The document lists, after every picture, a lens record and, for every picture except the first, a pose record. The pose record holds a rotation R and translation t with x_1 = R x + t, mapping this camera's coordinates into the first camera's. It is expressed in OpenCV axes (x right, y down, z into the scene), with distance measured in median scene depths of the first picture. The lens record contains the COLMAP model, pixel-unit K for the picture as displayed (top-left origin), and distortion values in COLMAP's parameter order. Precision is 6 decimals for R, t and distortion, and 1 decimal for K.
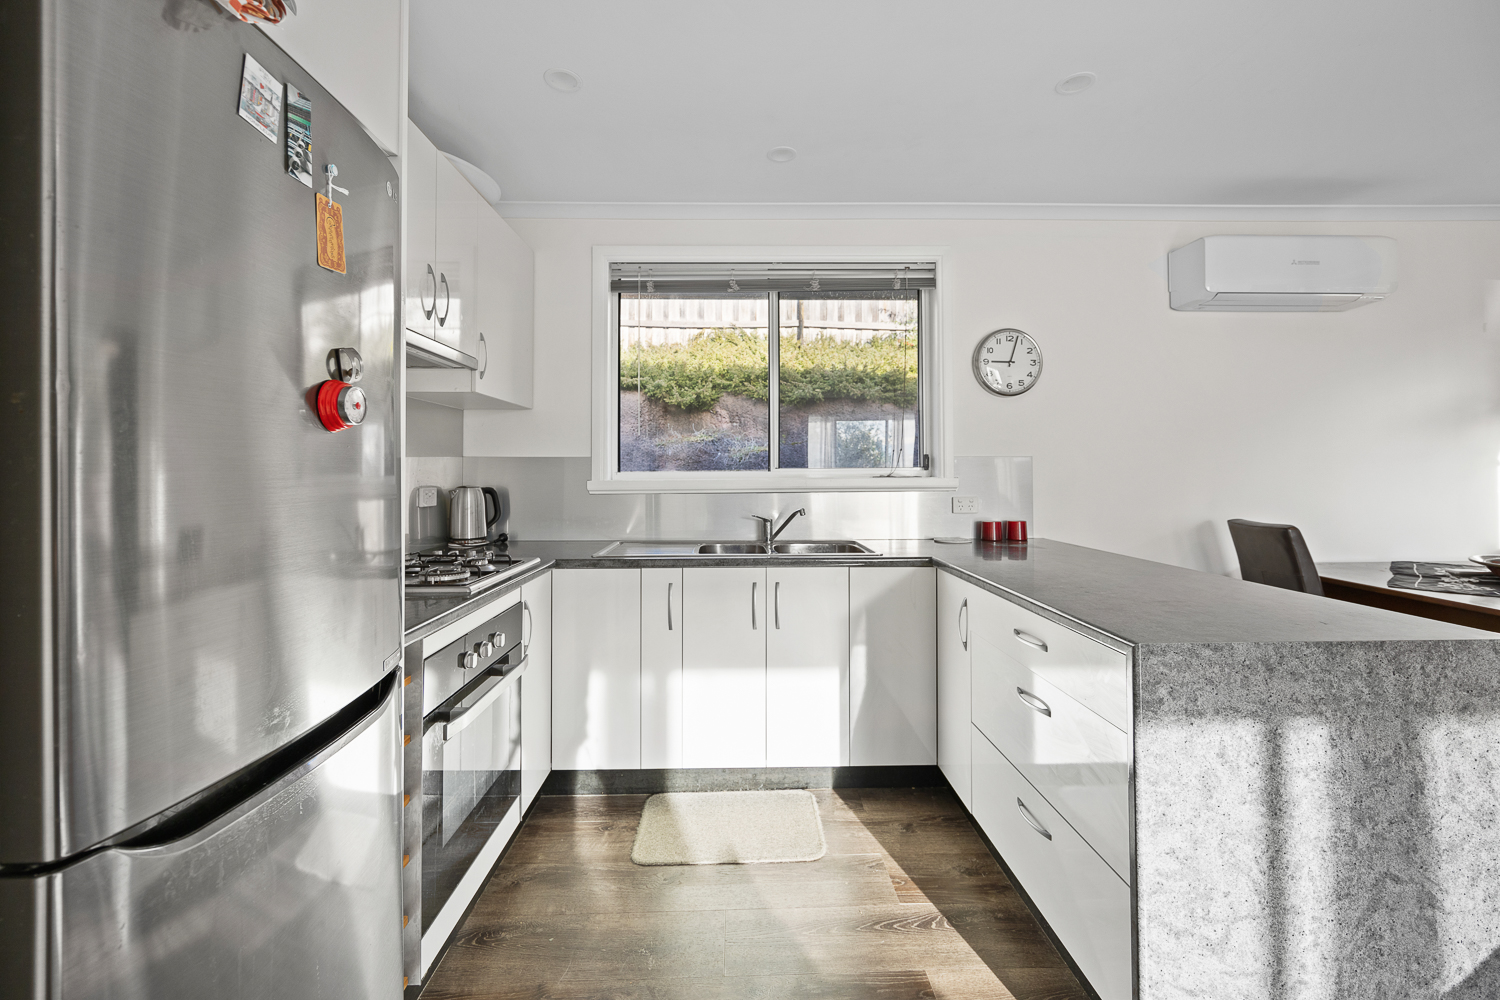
lens RADIAL K [[607.0, 0, 735.3], [0, 607.0, 462.2], [0, 0, 1]] dist [-0.004738, 0.000196]
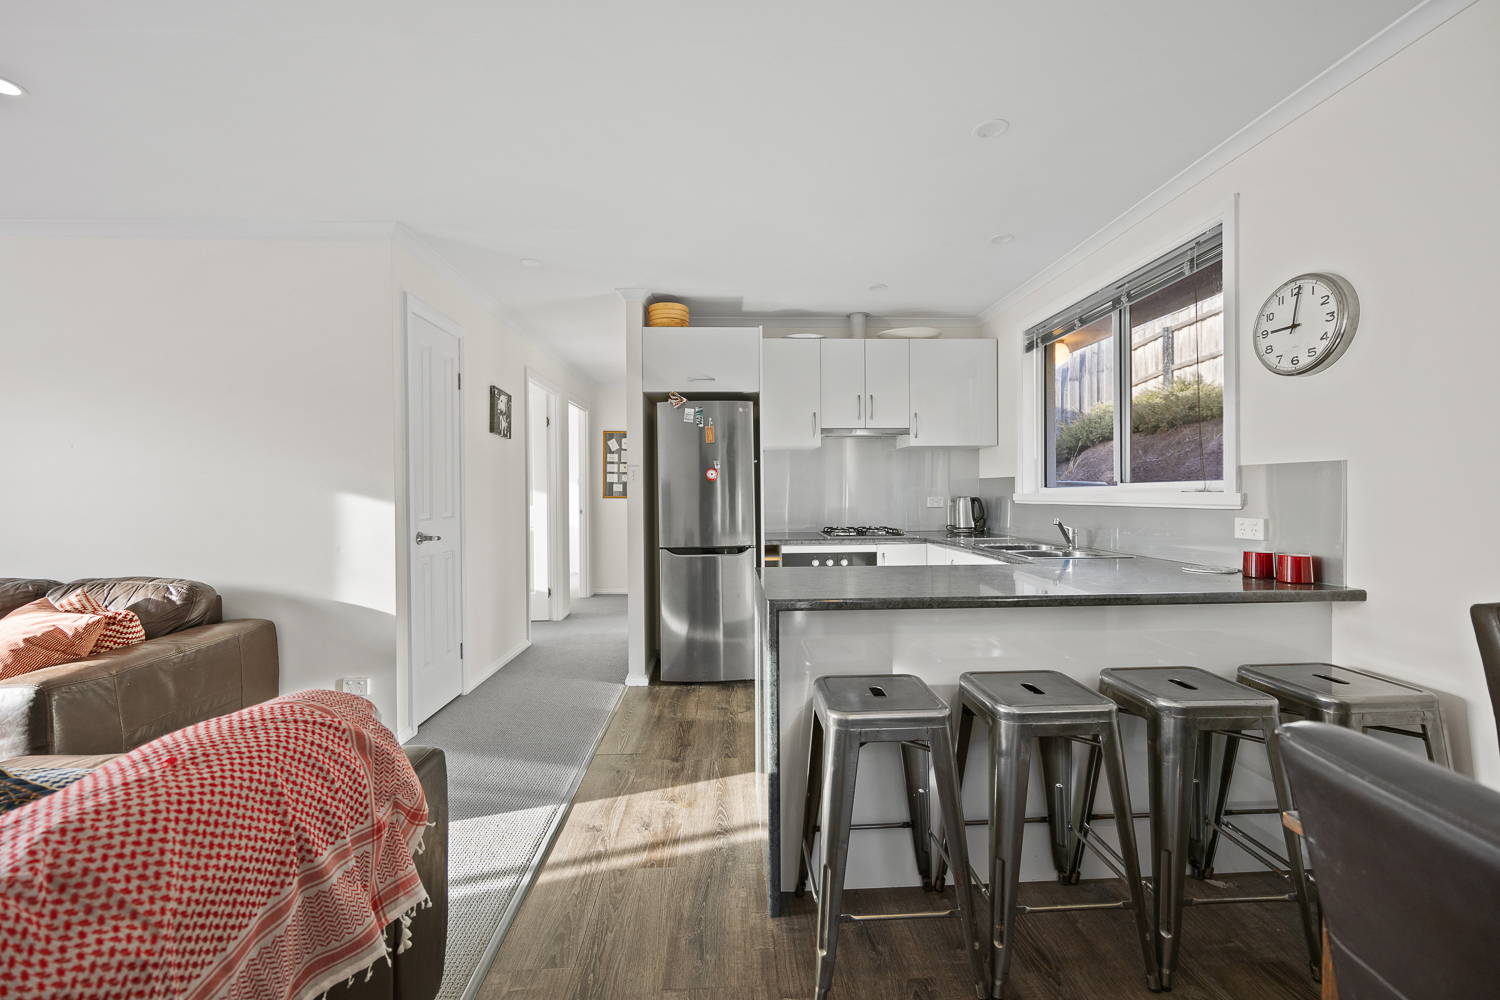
lens RADIAL K [[607.0, 0, 753.2], [0, 607.0, 497.0], [0, 0, 1]] dist [-0.004738, 0.000196]
pose [[0.031500, 0.010678, -0.999447, 1.263916], [0.011929, 0.999868, 0.011058, 0.016431], [0.999433, -0.012271, 0.031368, 0.405728]]
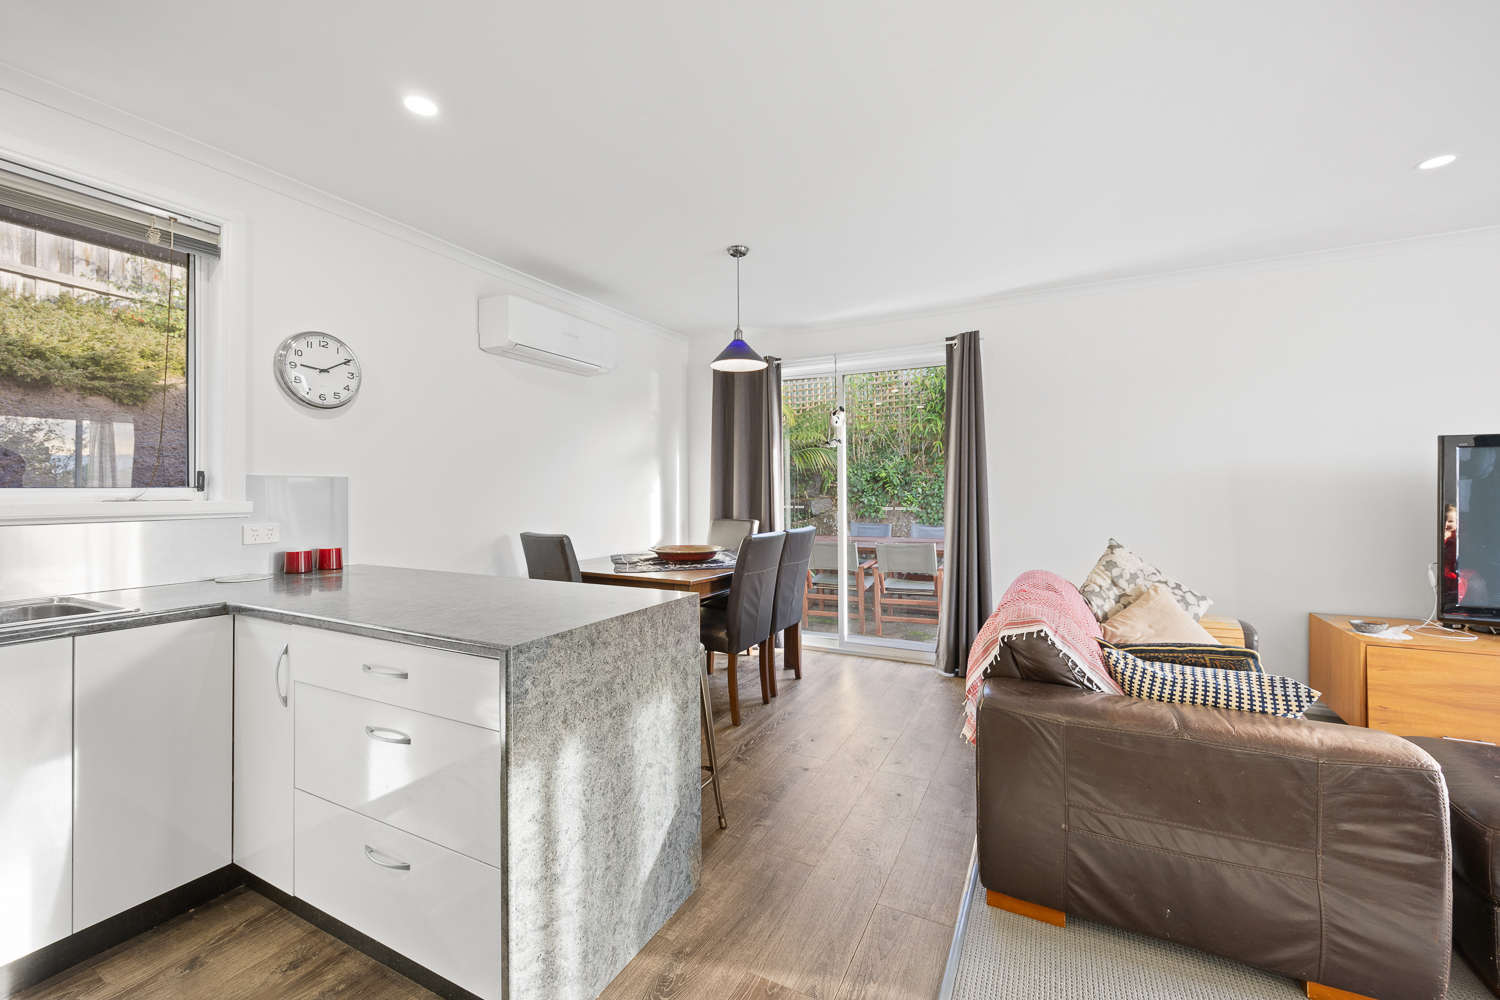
lens RADIAL K [[607.0, 0, 751.4], [0, 607.0, 491.1], [0, 0, 1]] dist [-0.004738, 0.000196]
pose [[0.465803, 0.002181, 0.884886, -0.045111], [-0.012110, 0.999919, 0.003910, 0.000636], [-0.884806, -0.012537, 0.465792, 0.031818]]
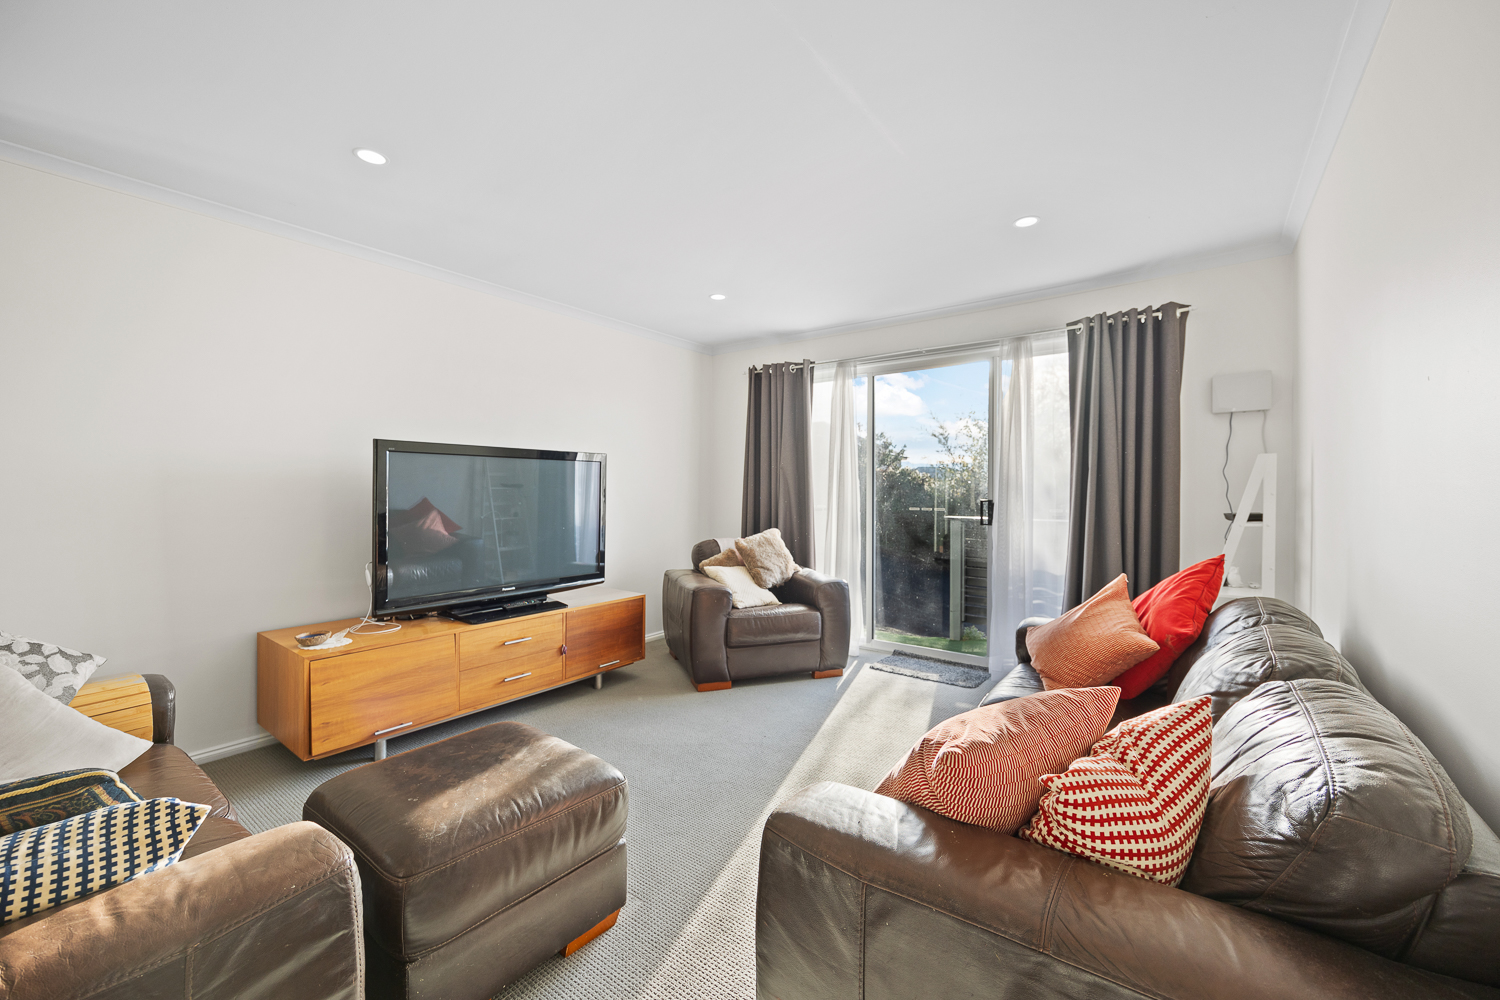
lens RADIAL K [[607.0, 0, 749.0], [0, 607.0, 486.9], [0, 0, 1]] dist [-0.004738, 0.000196]
pose [[-0.786299, 0.004306, 0.617831, 0.245721], [-0.007258, 0.999842, -0.016205, -0.005745], [-0.617803, -0.017226, -0.786144, -0.101306]]
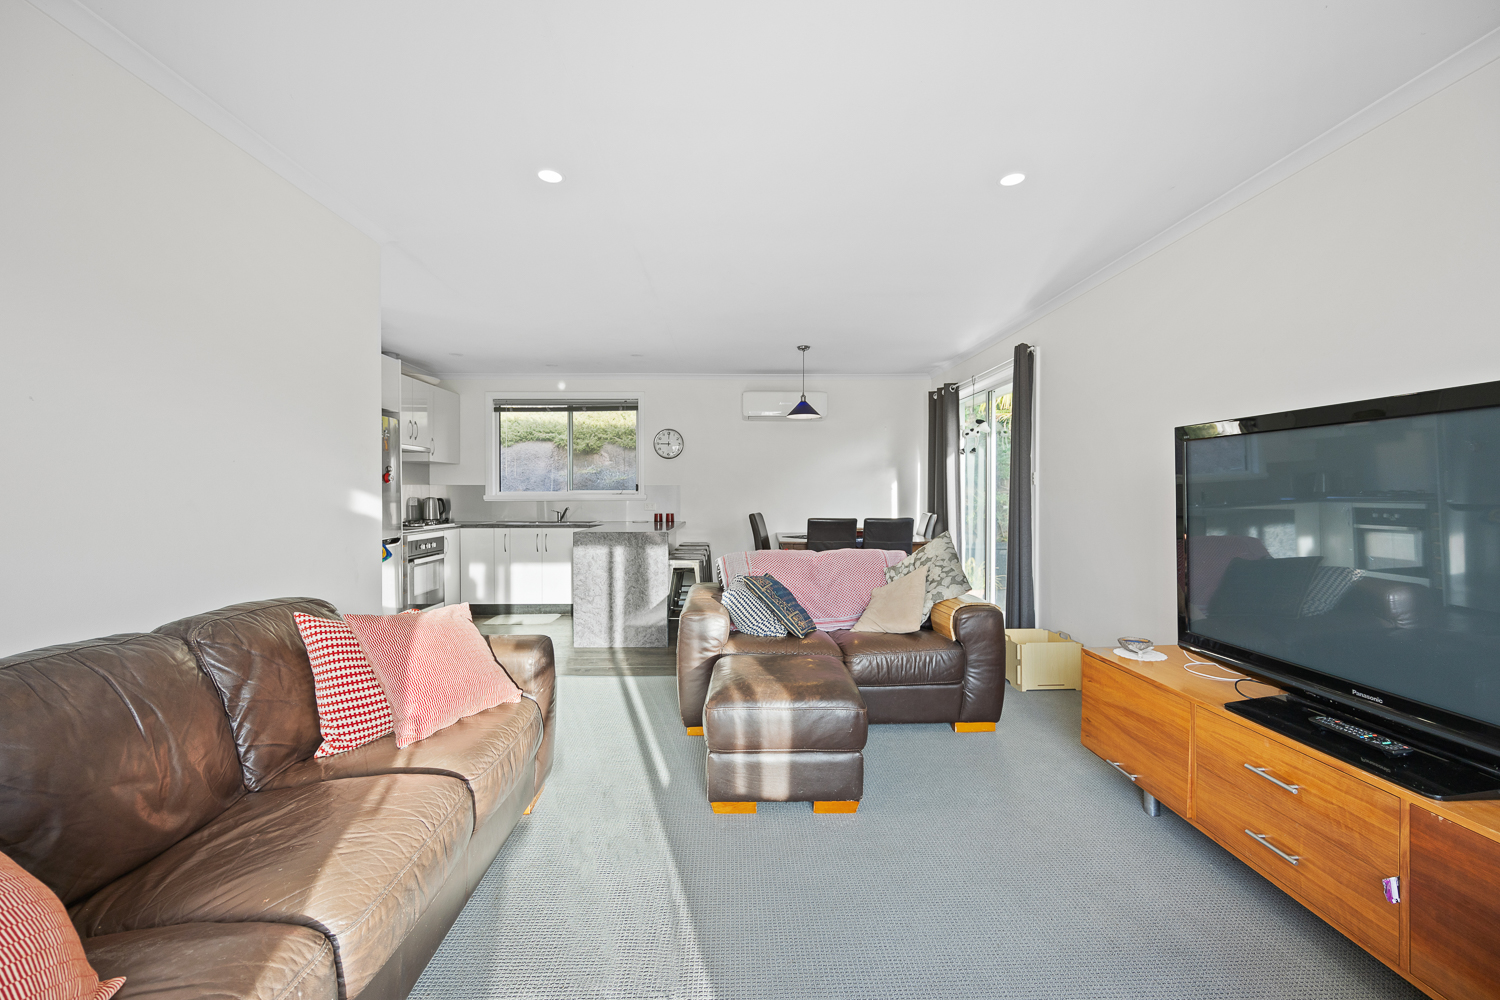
lens RADIAL K [[607.0, 0, 740.2], [0, 607.0, 500.2], [0, 0, 1]] dist [-0.004738, 0.000196]
pose [[0.999992, 0.003064, -0.002619, 0.820585], [-0.002985, 0.999555, 0.029671, -0.024446], [0.002708, -0.029663, 0.999556, -1.448600]]
